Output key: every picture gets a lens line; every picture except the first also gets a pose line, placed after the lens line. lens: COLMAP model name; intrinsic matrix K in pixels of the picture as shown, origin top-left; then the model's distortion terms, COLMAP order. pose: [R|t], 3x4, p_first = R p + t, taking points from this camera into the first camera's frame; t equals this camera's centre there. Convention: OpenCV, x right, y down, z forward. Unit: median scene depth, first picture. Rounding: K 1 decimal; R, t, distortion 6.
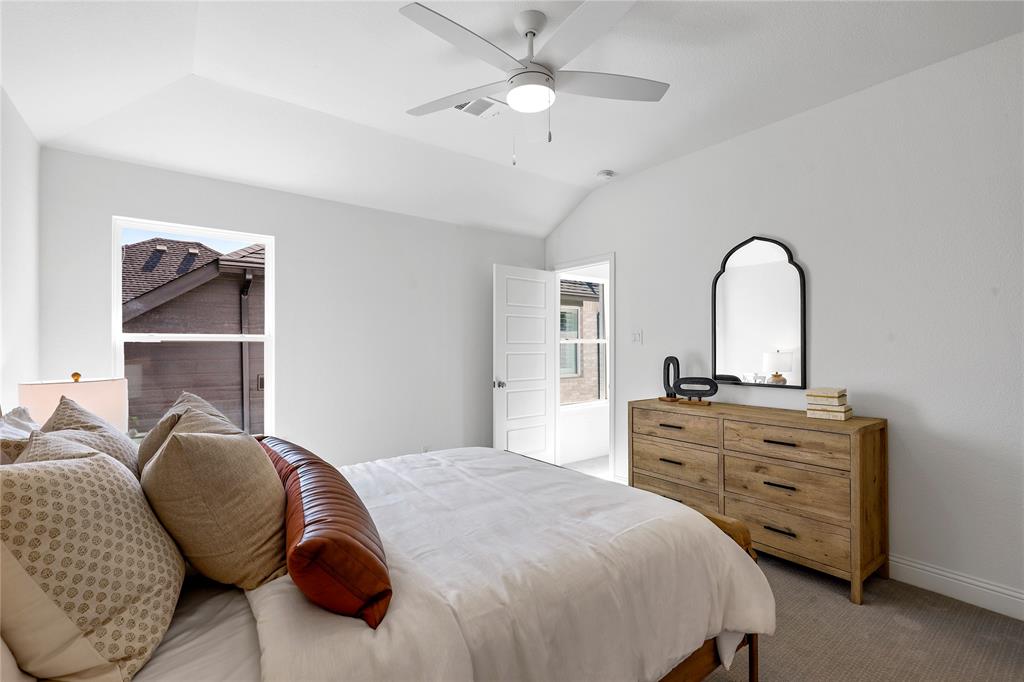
lens RADIAL K [[465.5, 0, 511.5], [0, 465.5, 343.8], [0, 0, 1]] dist [-0.002105, -0.000332]
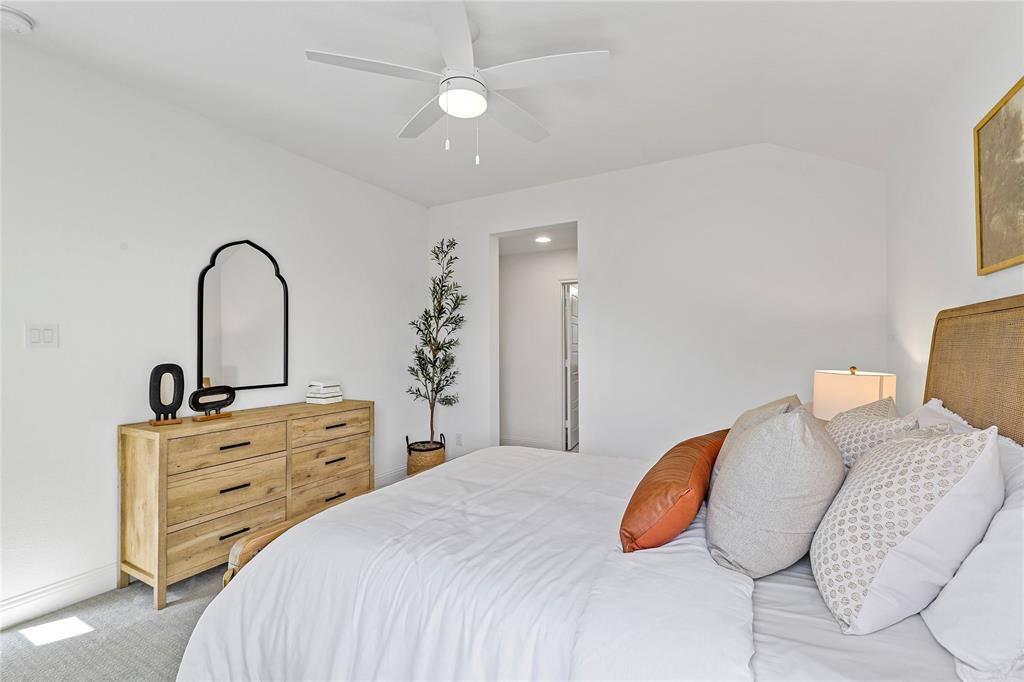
lens RADIAL K [[465.5, 0, 511.5], [0, 465.5, 343.8], [0, 0, 1]] dist [-0.002105, -0.000332]
pose [[-0.423334, 0.007975, 0.905938, -0.674356], [0.000301, 0.999962, -0.008663, 0.001795], [-0.905973, -0.003394, -0.423321, 0.976861]]
